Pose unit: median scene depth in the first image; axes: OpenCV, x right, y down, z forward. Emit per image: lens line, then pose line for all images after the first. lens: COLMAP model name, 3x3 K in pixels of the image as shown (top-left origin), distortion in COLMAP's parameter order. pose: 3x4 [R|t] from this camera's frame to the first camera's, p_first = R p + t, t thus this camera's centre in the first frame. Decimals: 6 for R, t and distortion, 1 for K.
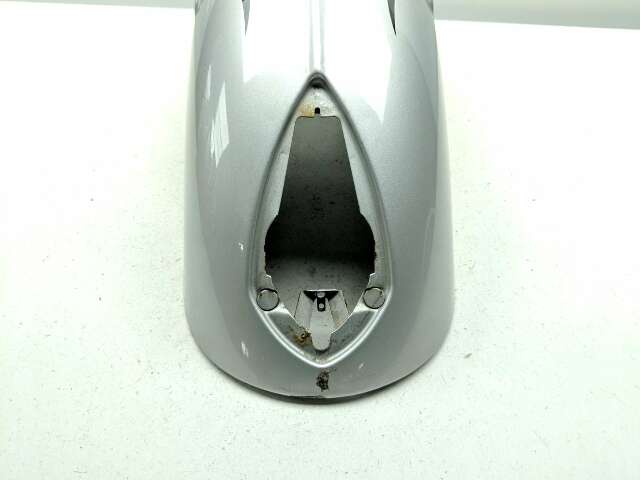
lens RADIAL K [[506.7, 0, 319.7], [0, 506.7, 240.9], [0, 0, 1]] dist [-0.000516, 0.001984]
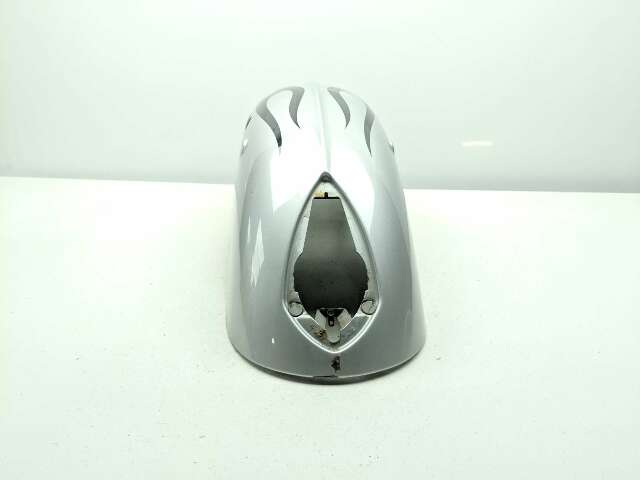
lens RADIAL K [[506.7, 0, 320.0], [0, 506.7, 239.2], [0, 0, 1]] dist [-0.000516, 0.001984]
pose [[0.999111, -0.007423, 0.041499, -0.092153], [0.022352, 0.927897, -0.372167, 0.472781], [-0.035745, 0.372764, 0.927238, -0.425436]]
